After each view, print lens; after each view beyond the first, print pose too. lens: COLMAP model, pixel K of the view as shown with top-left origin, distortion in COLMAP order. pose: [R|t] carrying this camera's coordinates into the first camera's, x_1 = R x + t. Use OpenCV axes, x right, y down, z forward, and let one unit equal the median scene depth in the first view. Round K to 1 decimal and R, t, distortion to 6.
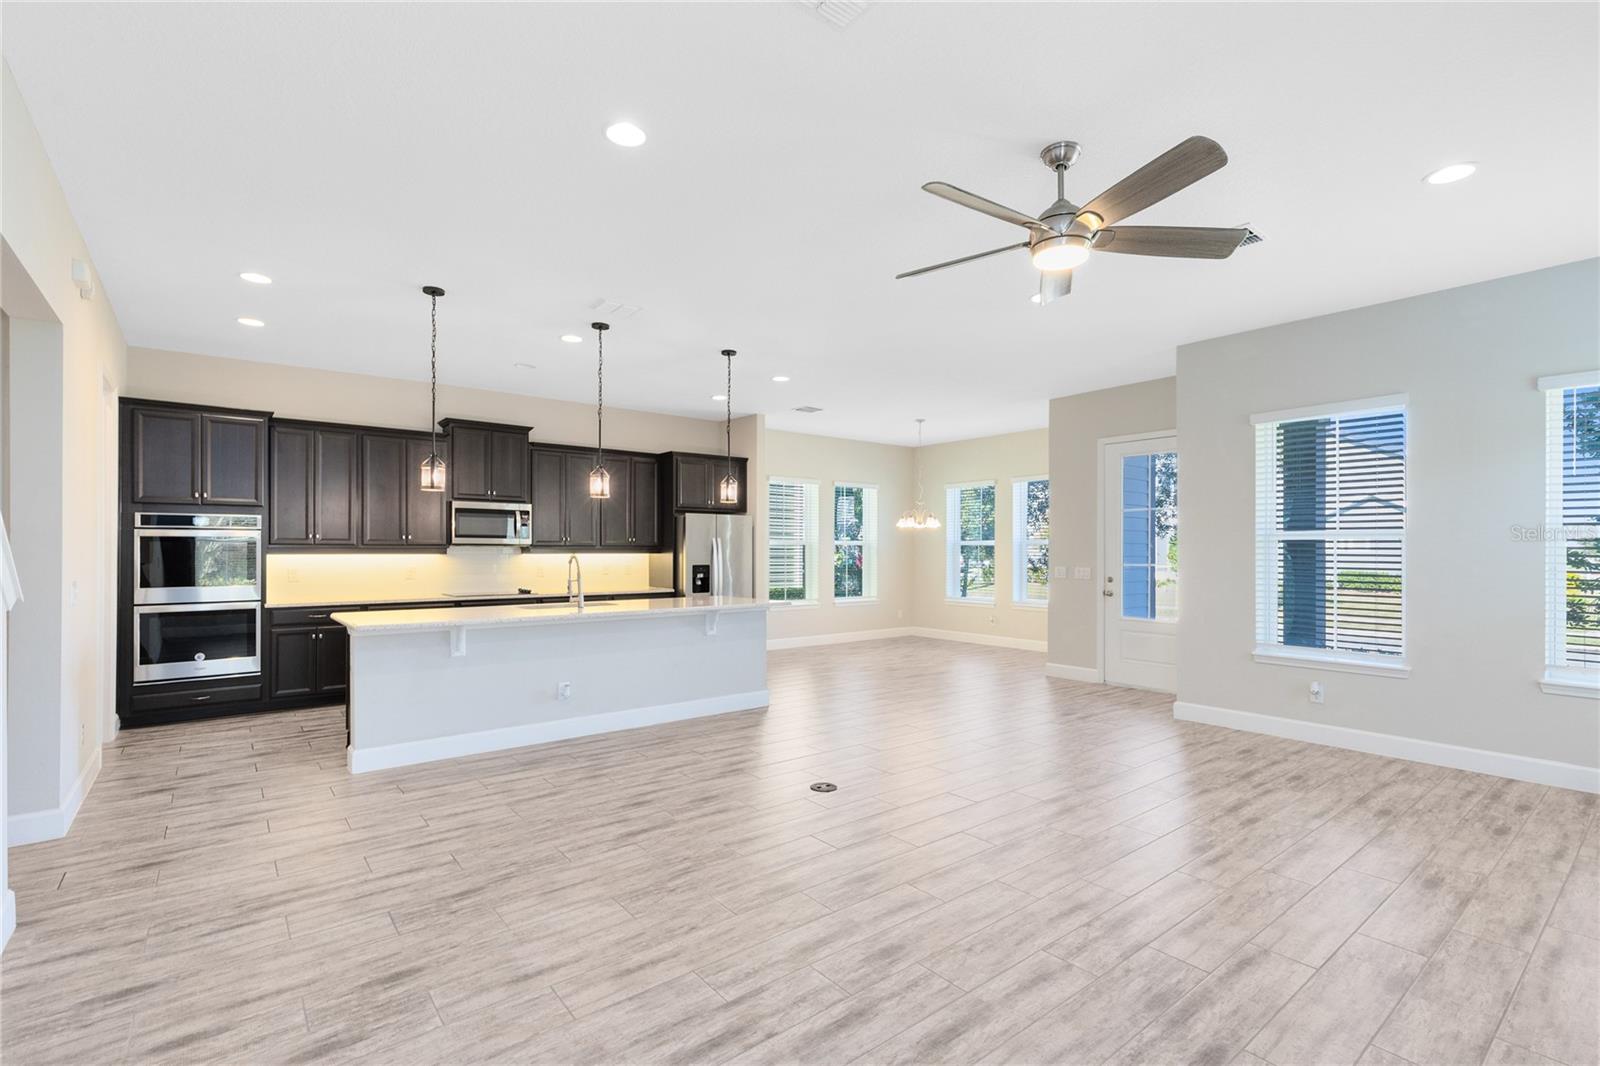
lens RADIAL K [[728.1, 0, 808.7], [0, 728.1, 547.3], [0, 0, 1]] dist [0.008630, -0.002358]
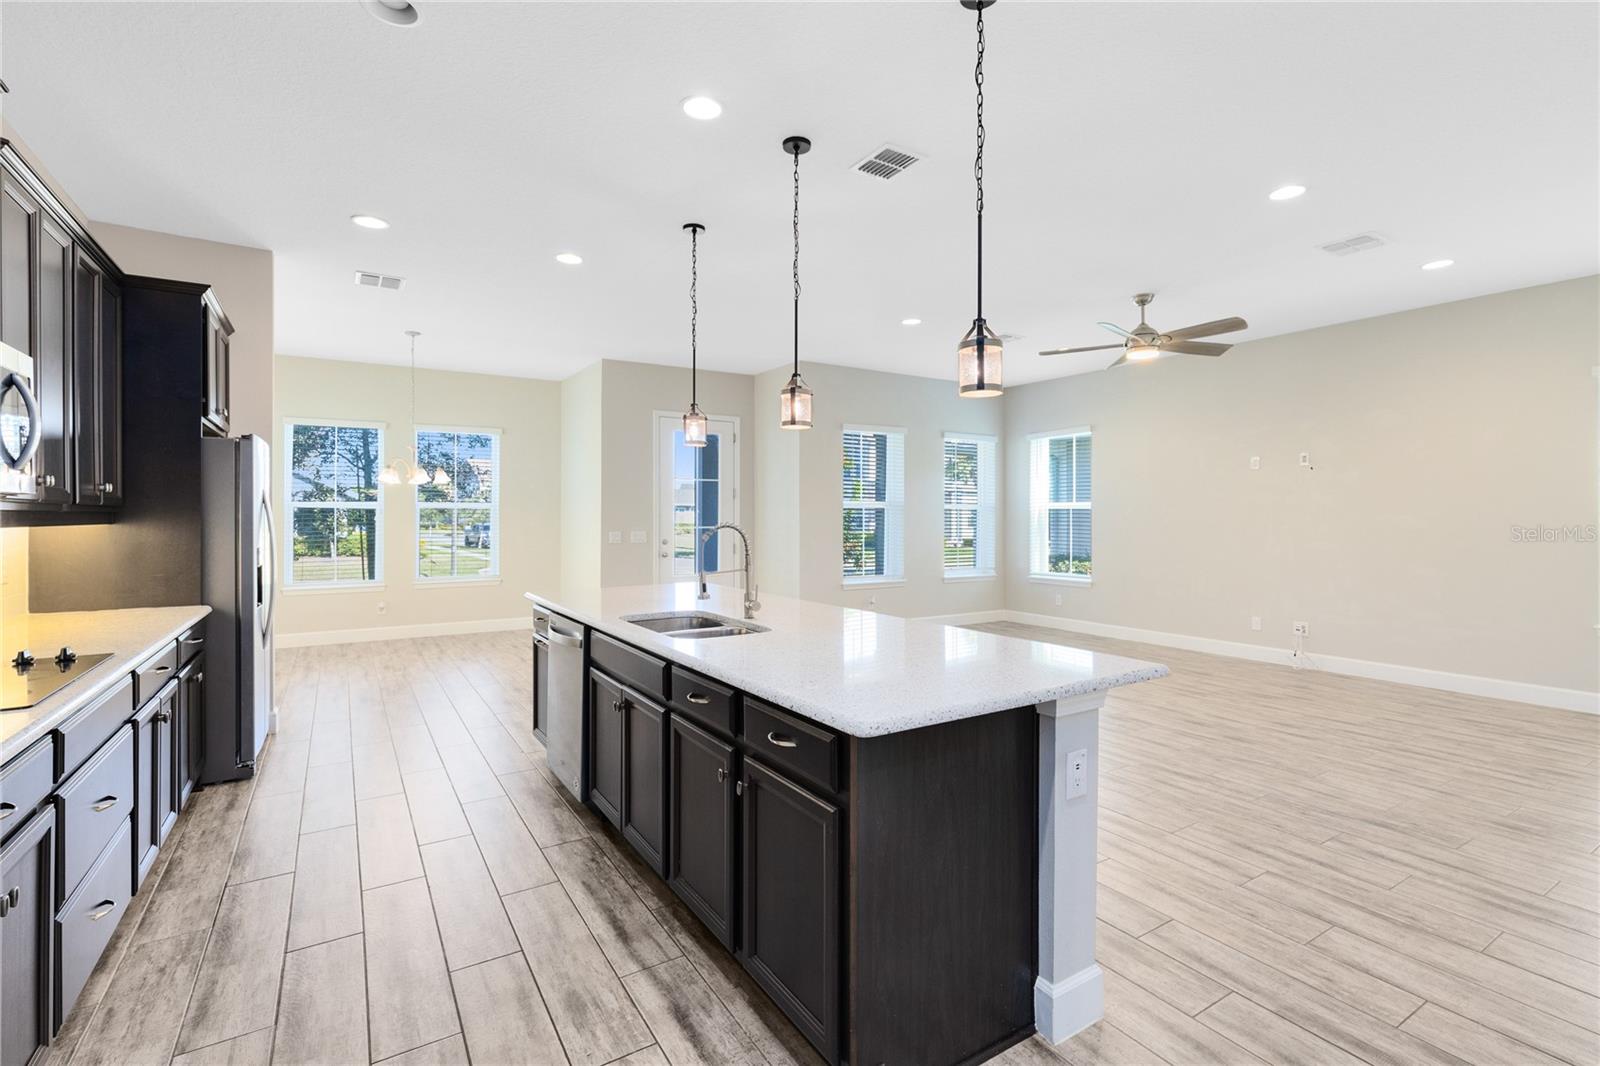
lens RADIAL K [[728.1, 0, 807.7], [0, 728.1, 515.8], [0, 0, 1]] dist [0.008630, -0.002358]
pose [[0.118115, -0.000899, 0.992999, -0.972155], [-0.004580, 0.999988, 0.001450, 0.004265], [-0.992989, -0.004719, 0.118110, 1.006593]]
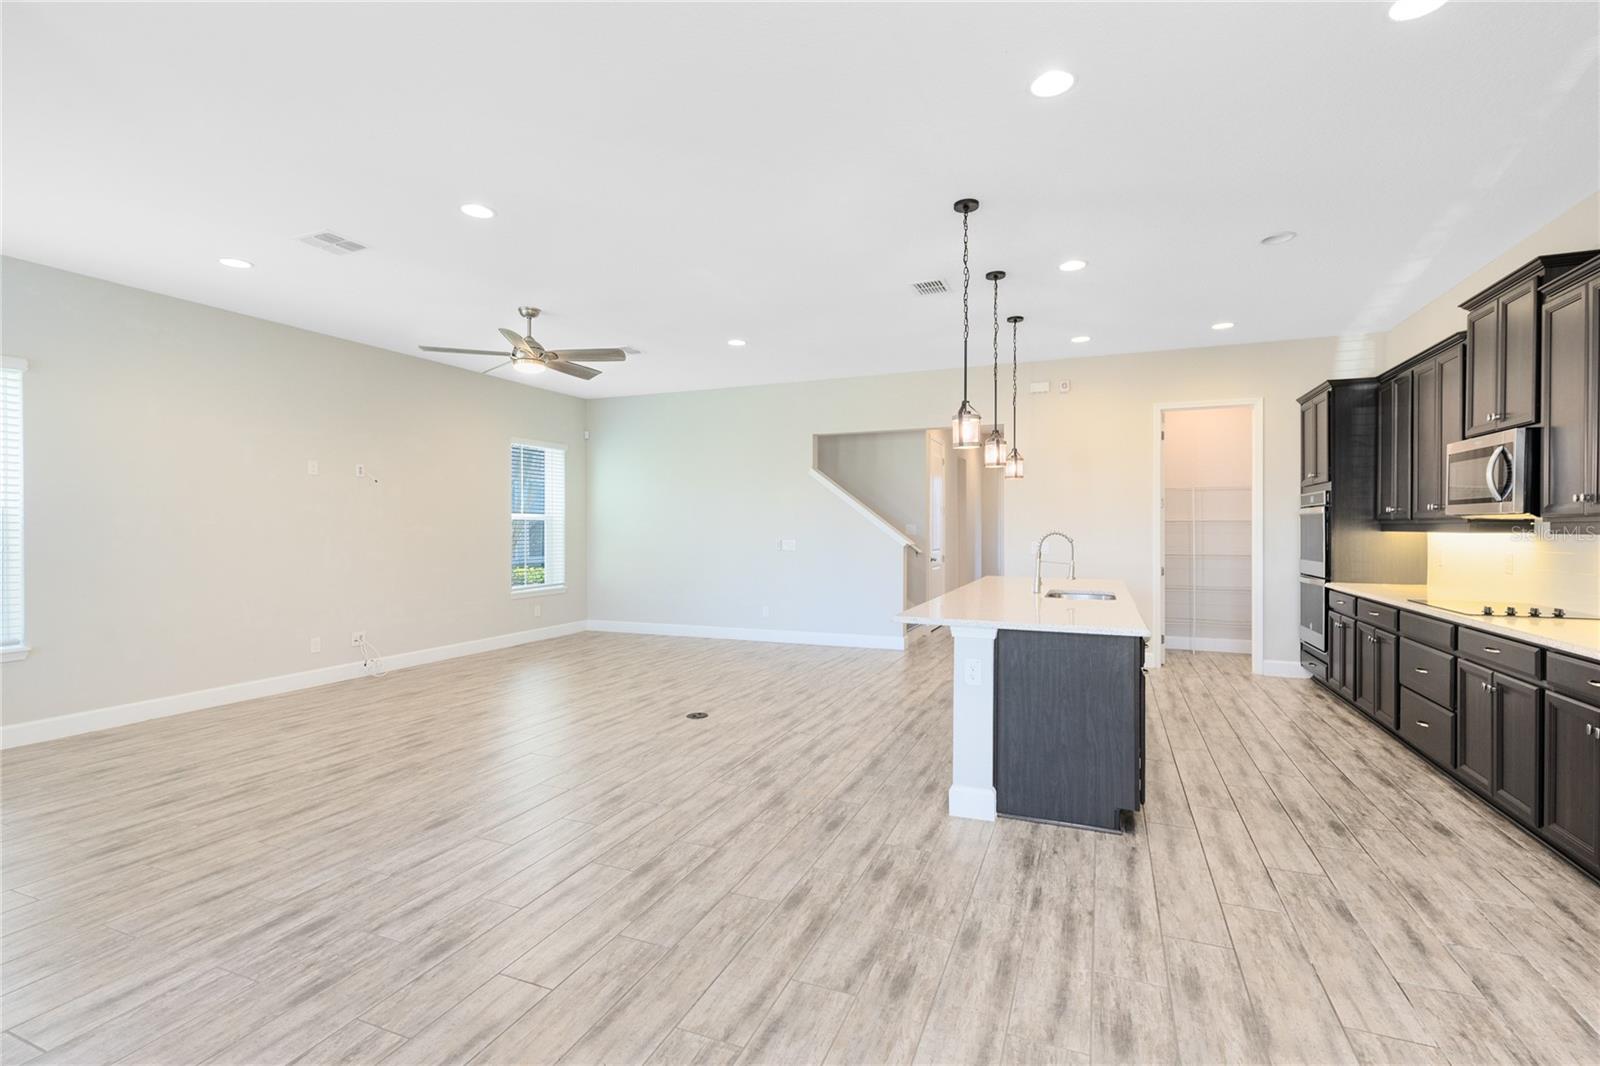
lens RADIAL K [[728.1, 0, 799.0], [0, 728.1, 531.4], [0, 0, 1]] dist [0.008630, -0.002358]
pose [[-0.882708, 0.001656, -0.469920, 0.380393], [0.001935, 0.999998, -0.000109, 0.011833], [0.469919, -0.001006, -0.882709, 1.836705]]
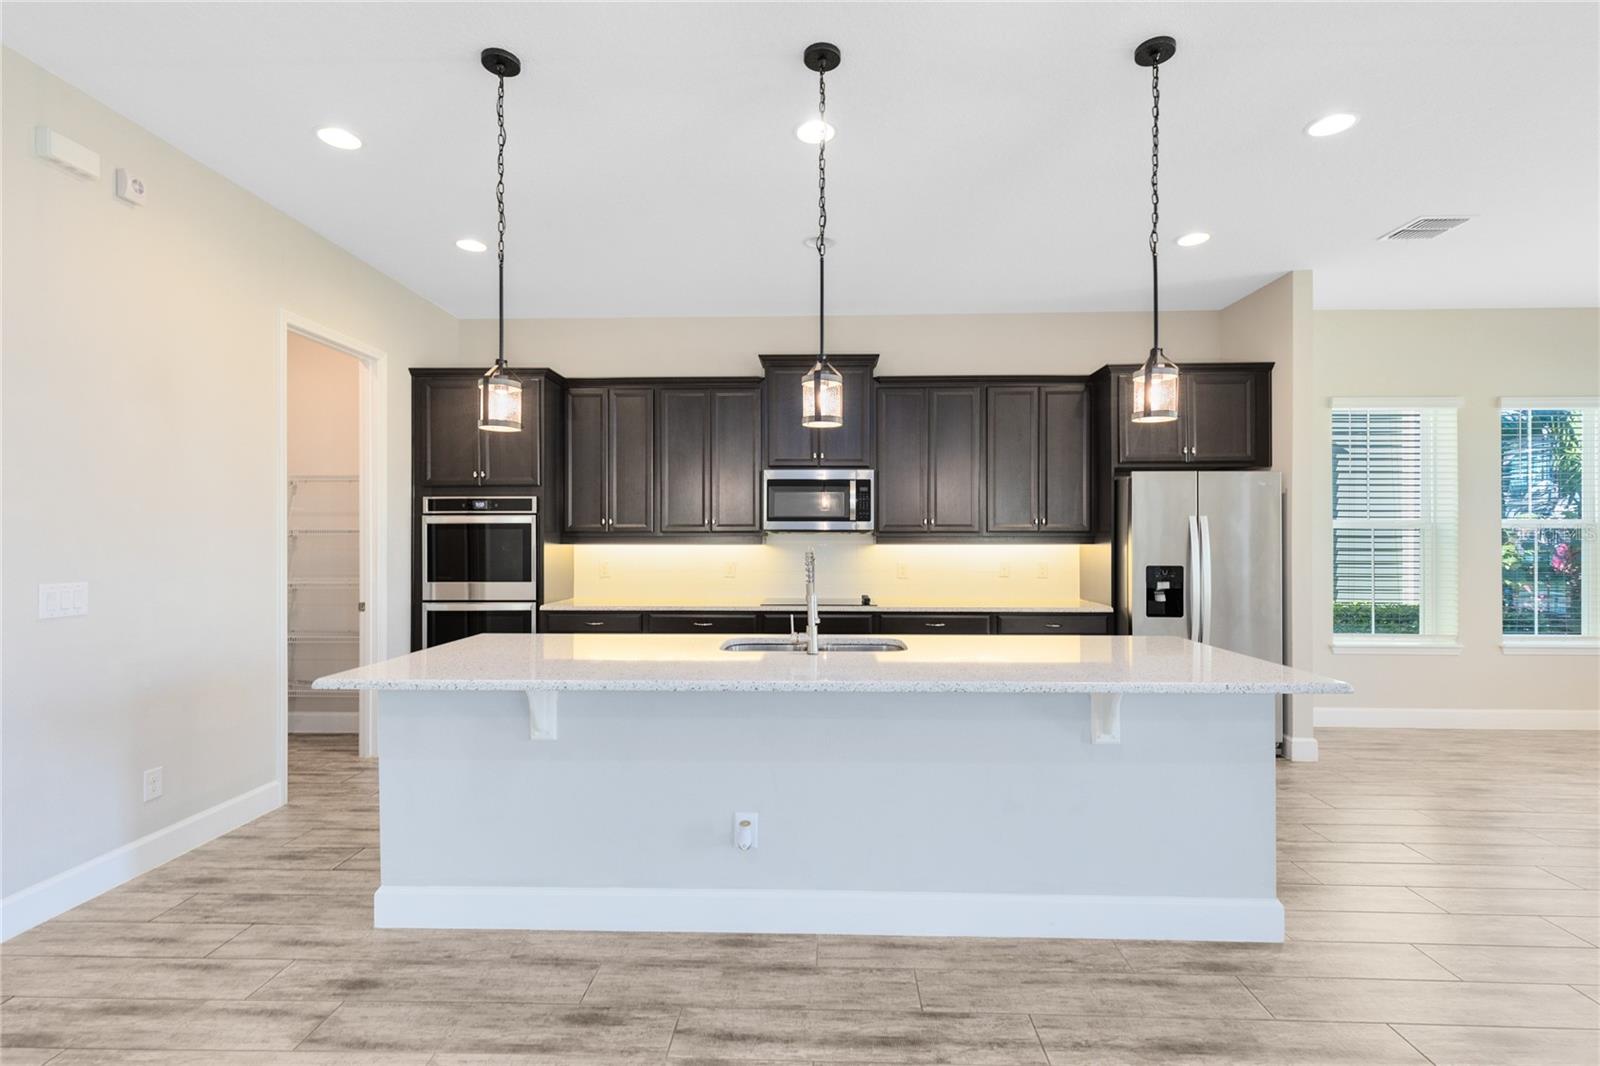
lens RADIAL K [[728.1, 0, 808.2], [0, 728.1, 537.3], [0, 0, 1]] dist [0.008630, -0.002358]
pose [[0.755980, -0.002156, -0.654591, 0.012456], [0.003857, 0.999992, 0.001161, 0.002439], [0.654583, -0.003403, 0.755983, 0.703980]]
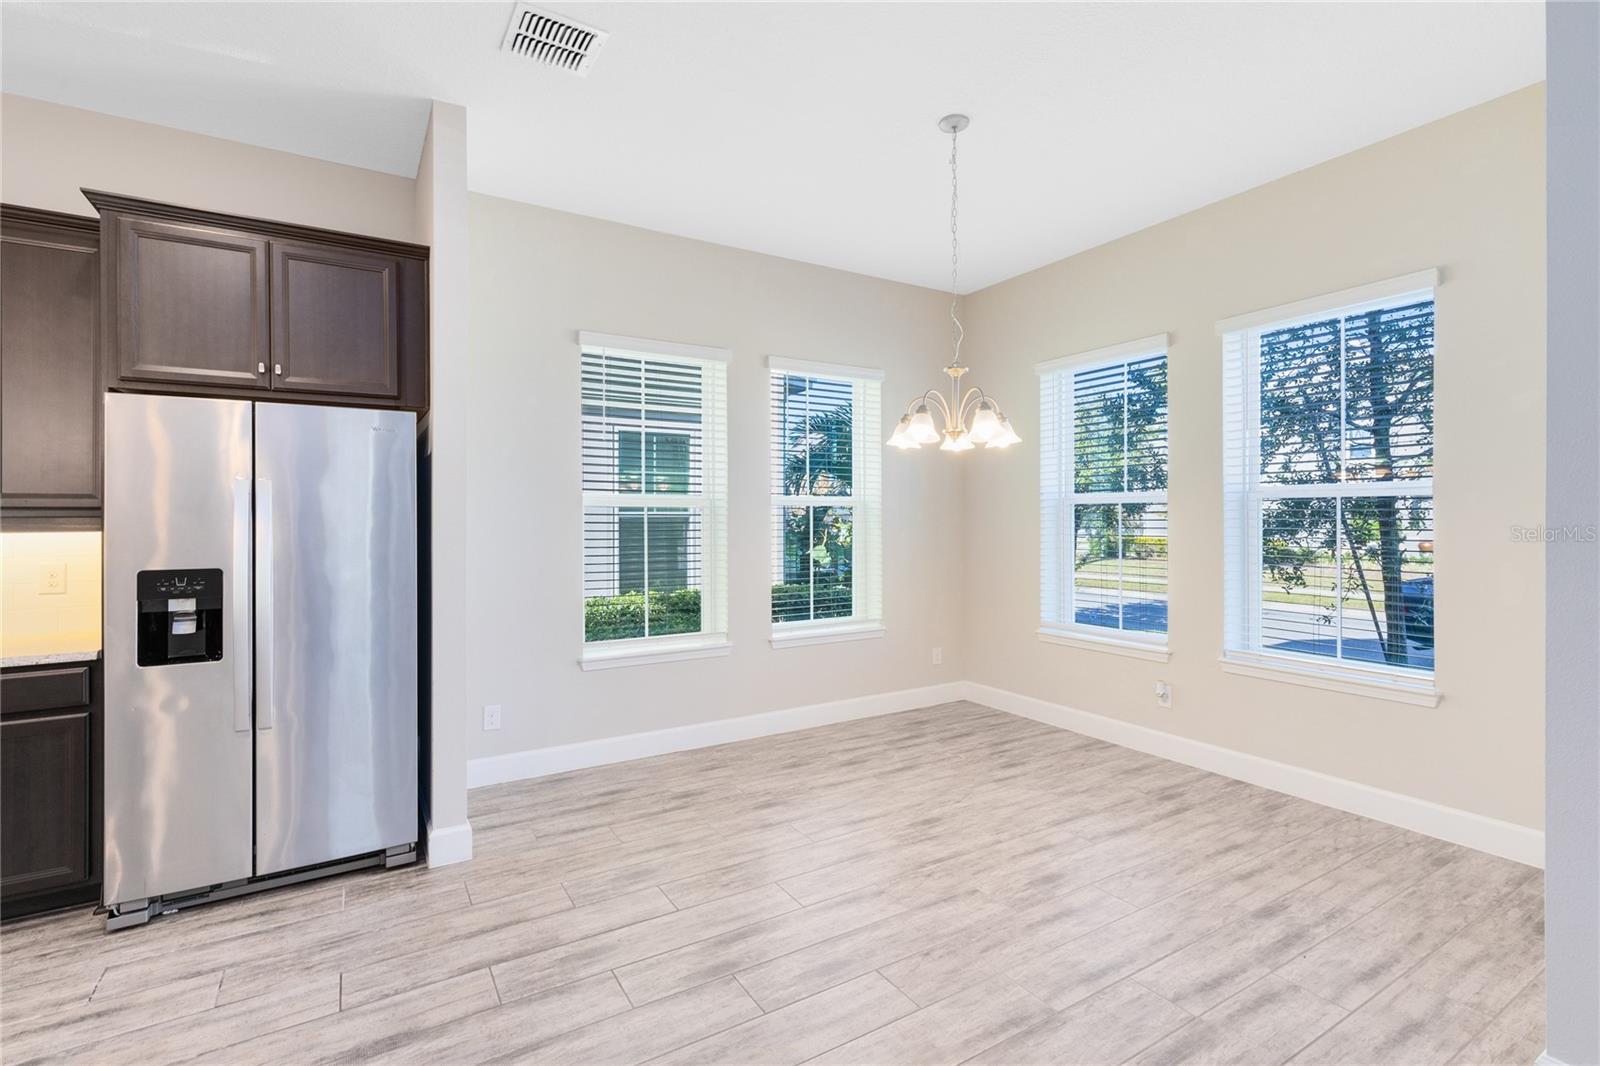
lens RADIAL K [[728.1, 0, 796.2], [0, 728.1, 516.4], [0, 0, 1]] dist [0.008630, -0.002358]
pose [[0.989557, -0.004761, -0.144065, 0.243718], [0.005490, 0.999974, 0.004665, 0.004675], [0.144039, -0.005407, 0.989557, 1.254593]]
